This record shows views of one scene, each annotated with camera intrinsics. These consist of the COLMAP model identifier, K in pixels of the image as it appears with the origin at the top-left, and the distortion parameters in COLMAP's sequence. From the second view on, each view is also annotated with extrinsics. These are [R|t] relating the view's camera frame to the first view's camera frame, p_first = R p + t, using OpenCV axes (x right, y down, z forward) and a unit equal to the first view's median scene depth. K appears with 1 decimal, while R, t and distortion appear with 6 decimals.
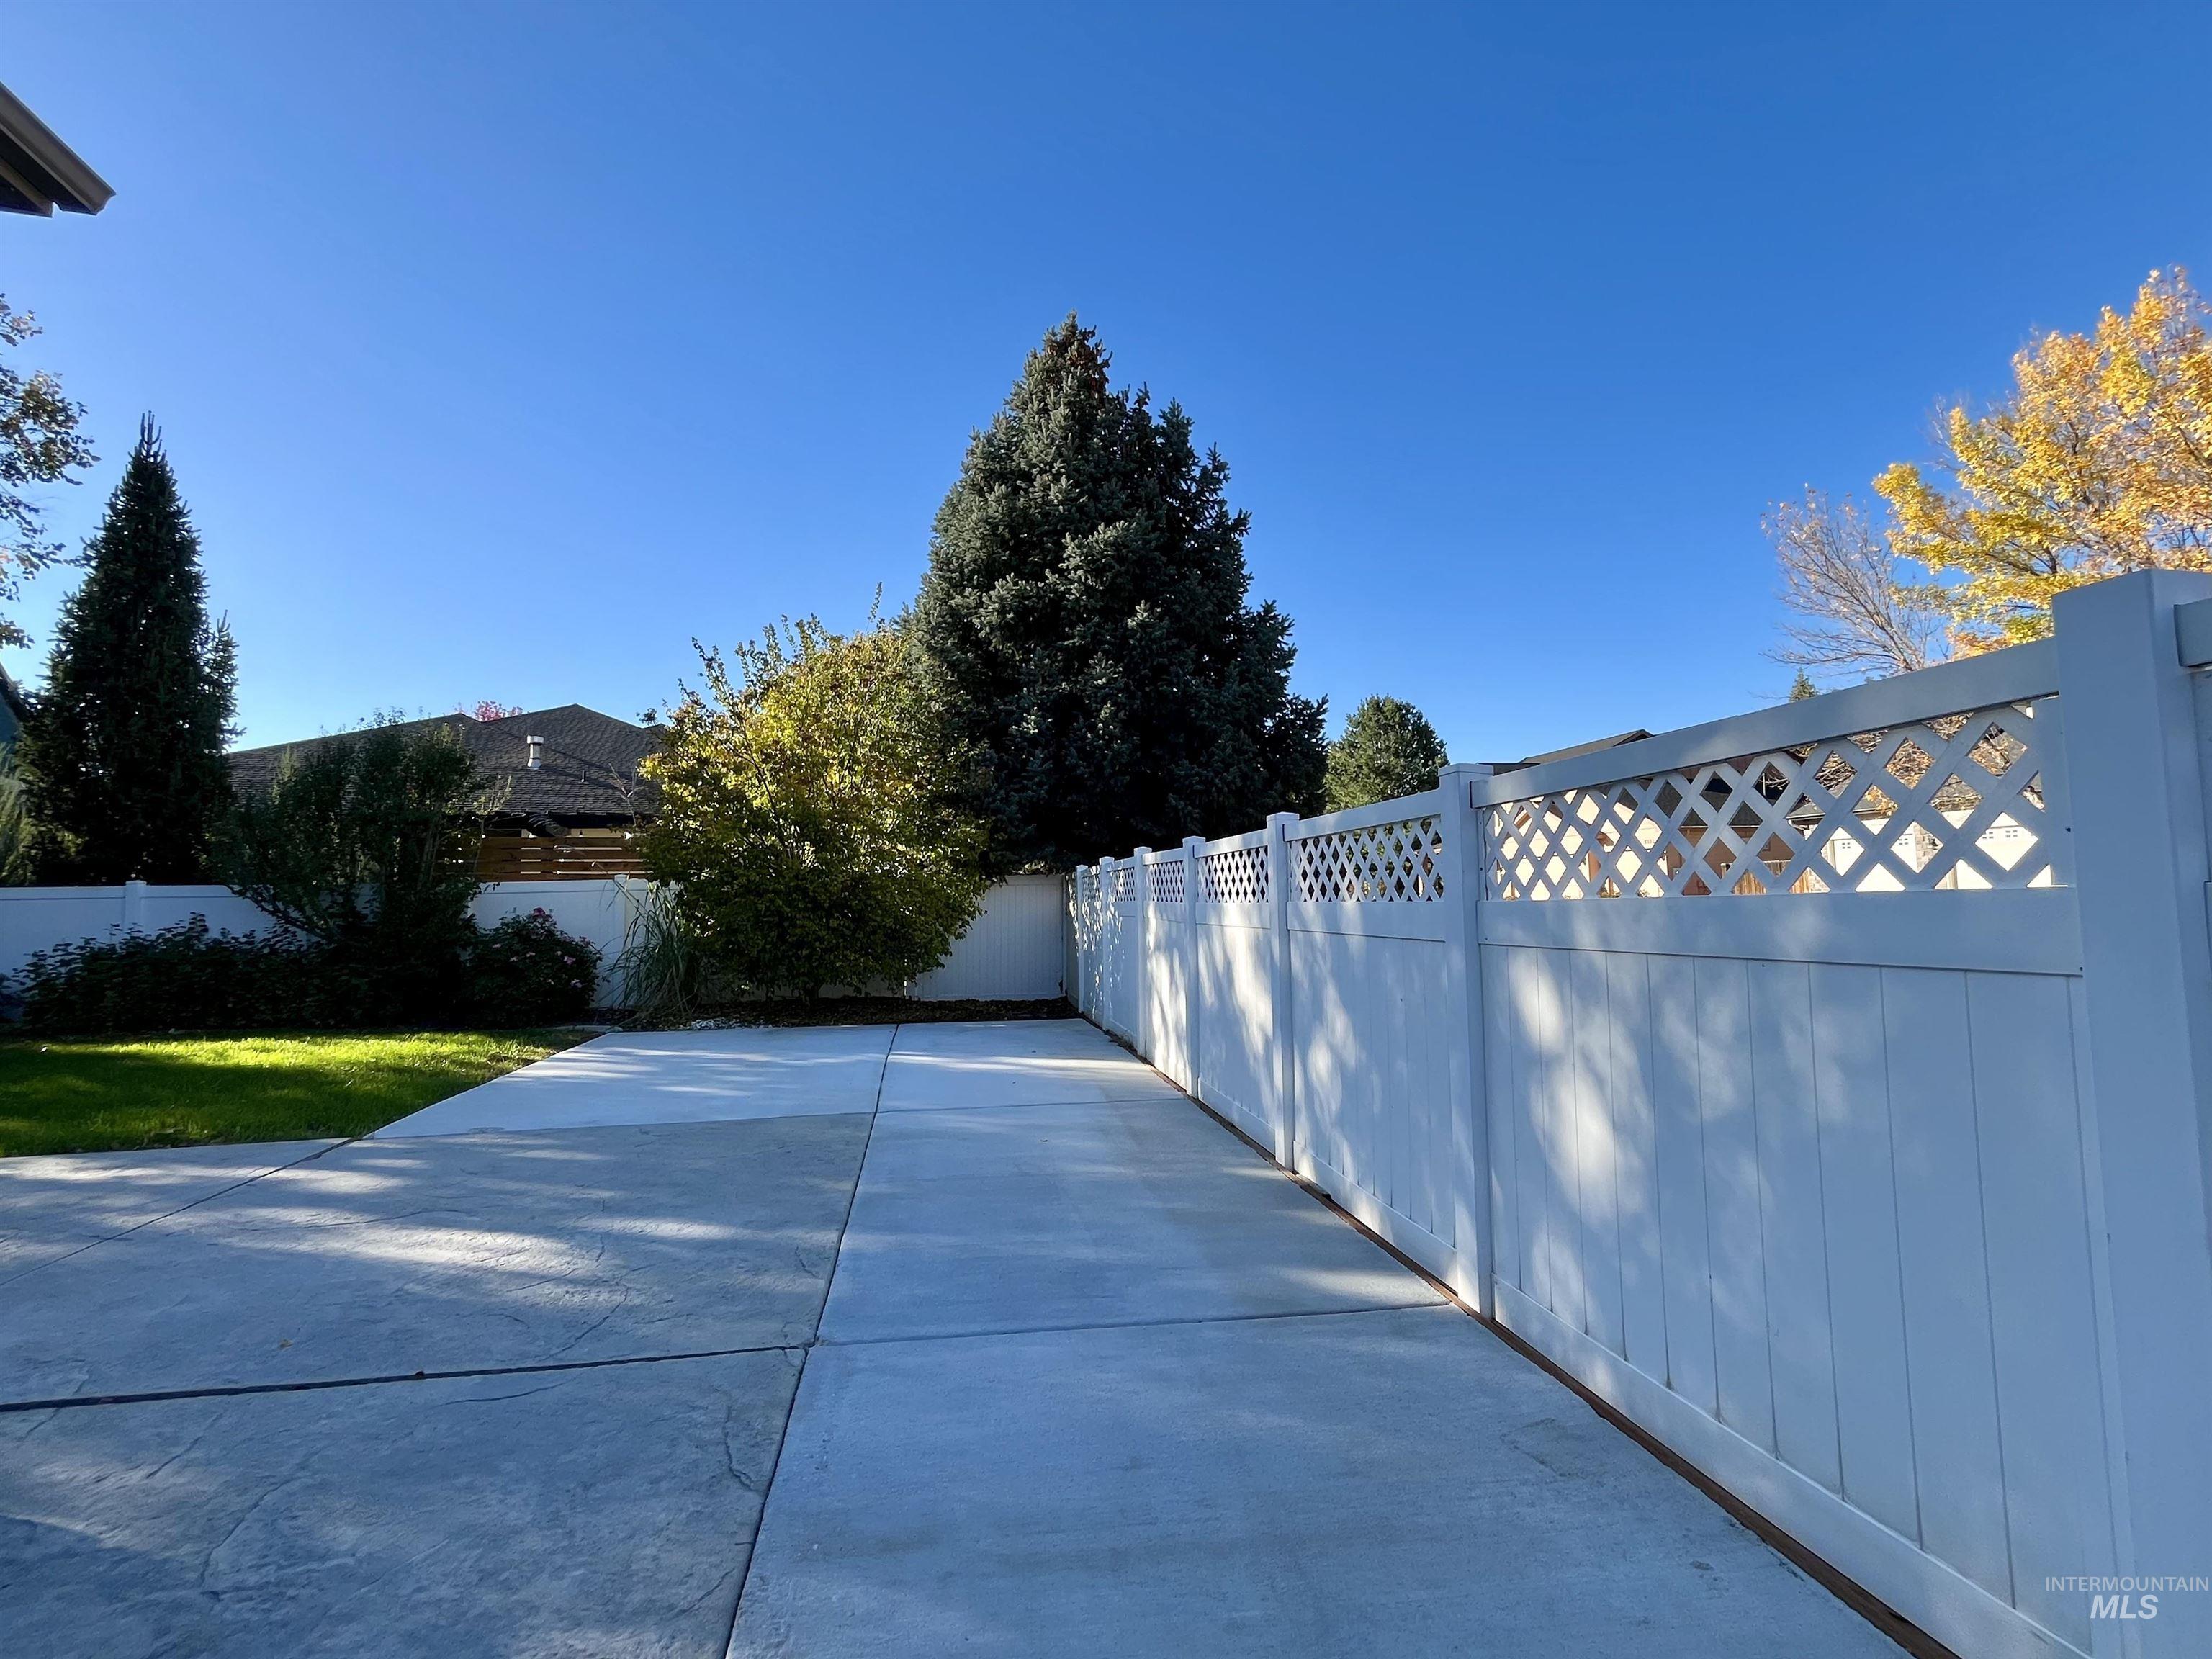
lens RADIAL K [[973.1, 0, 1099.6], [0, 973.1, 825.2], [0, 0, 1]] dist [-0.002749, -0.000722]
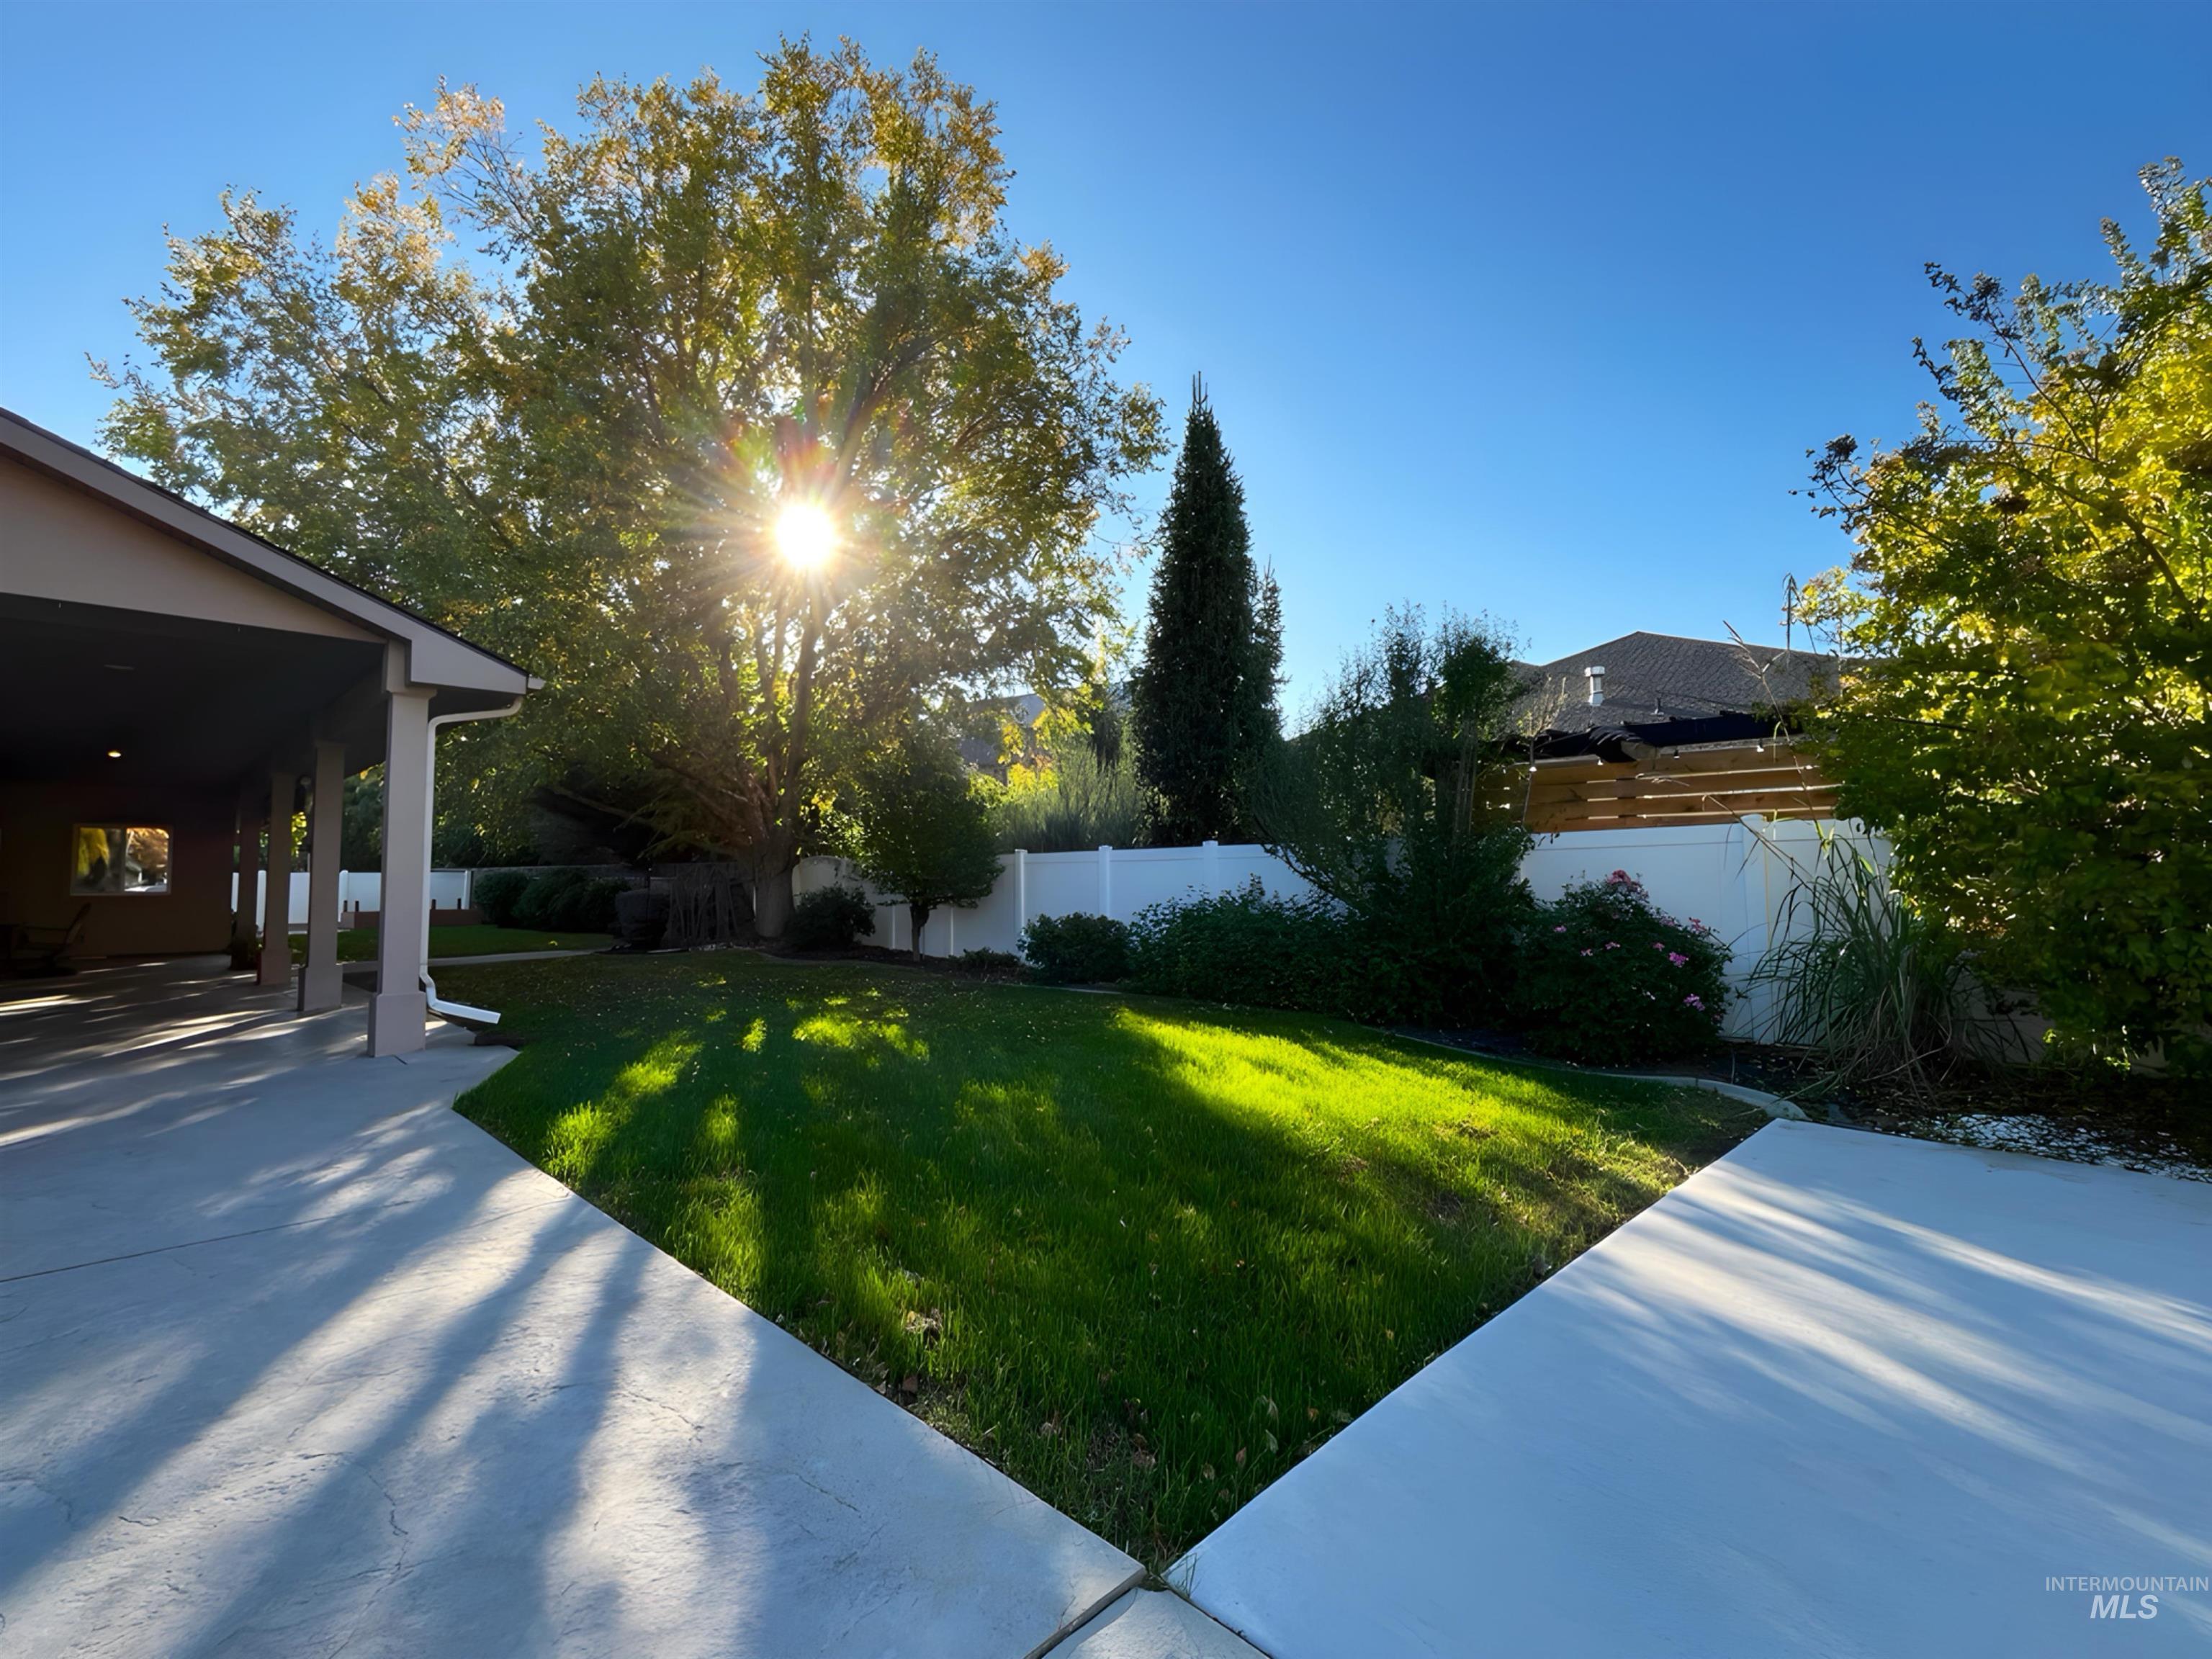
lens RADIAL K [[973.1, 0, 1099.6], [0, 973.1, 825.2], [0, 0, 1]] dist [-0.002749, -0.000722]
pose [[0.537863, -0.033945, -0.842348, -0.214017], [0.065486, 0.997852, 0.001603, 0.030632], [0.840485, -0.056025, 0.538931, 0.357831]]
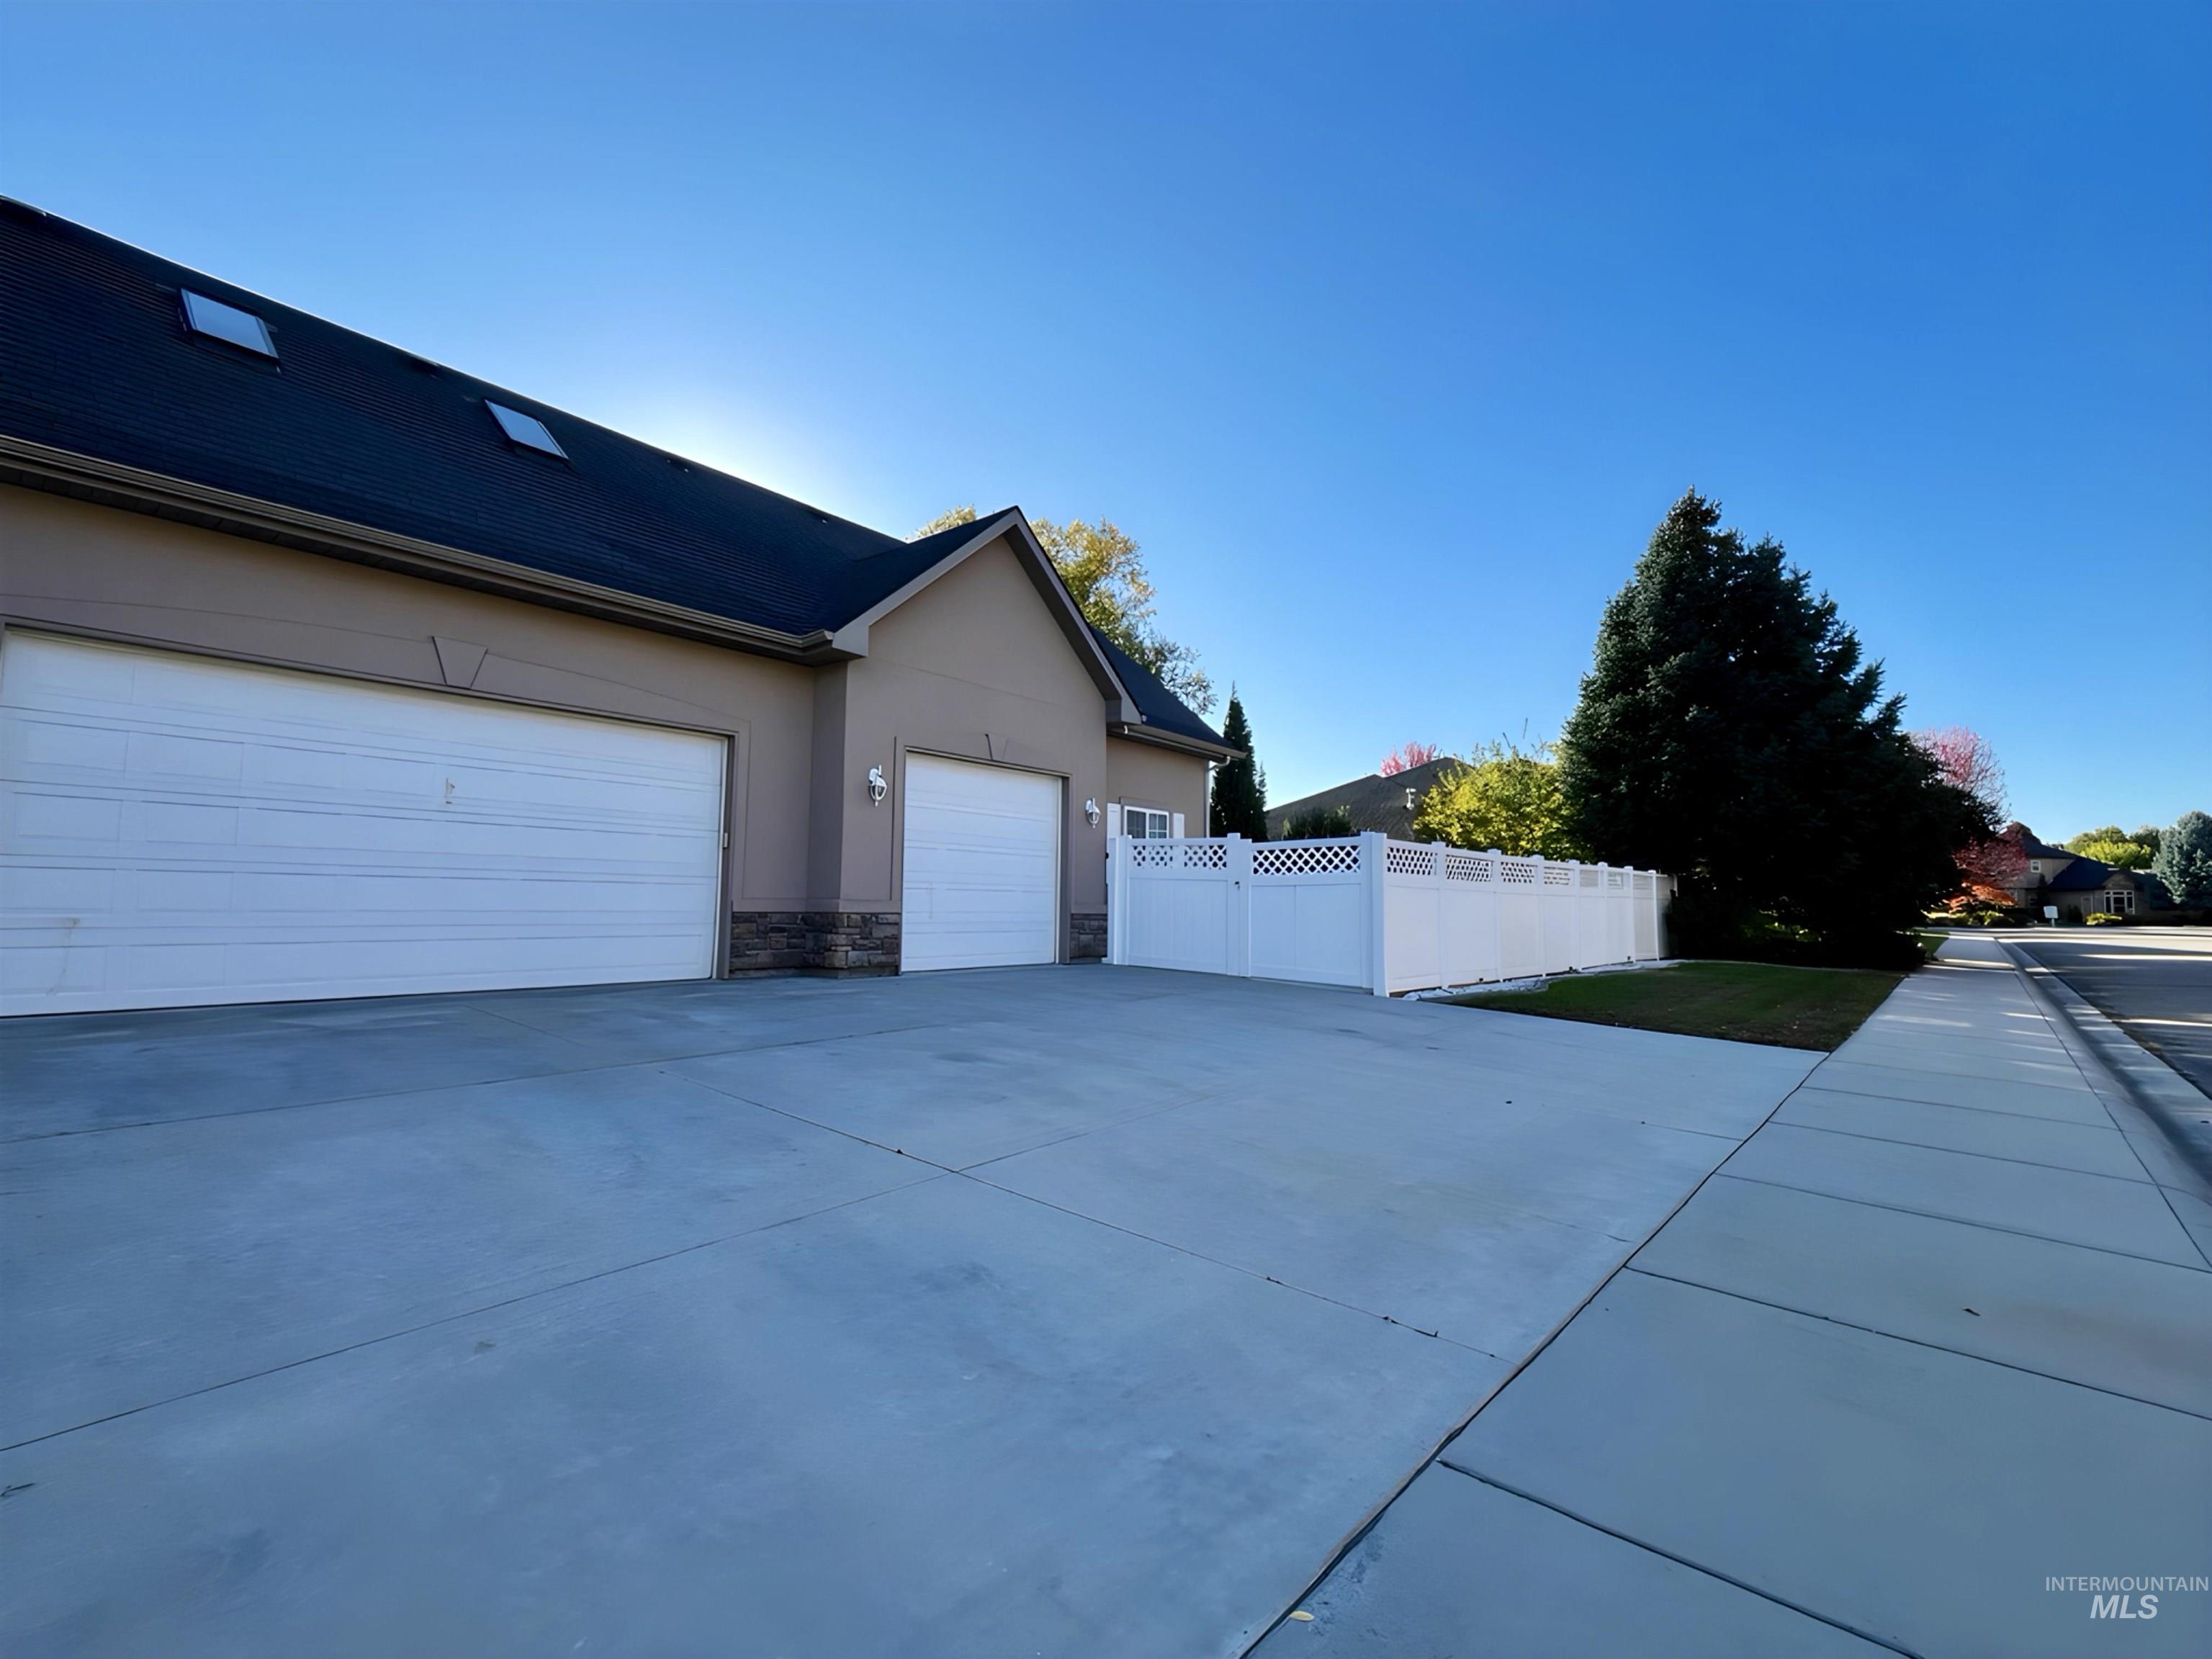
lens RADIAL K [[899.1, 0, 1101.1], [0, 899.1, 825.1], [0, 0, 1]] dist [-0.004435, -0.000003]
pose [[0.610211, -0.044174, -0.791006, 0.576329], [0.039152, 0.998906, -0.025581, -0.029409], [0.791271, -0.015360, 0.611273, -0.640317]]
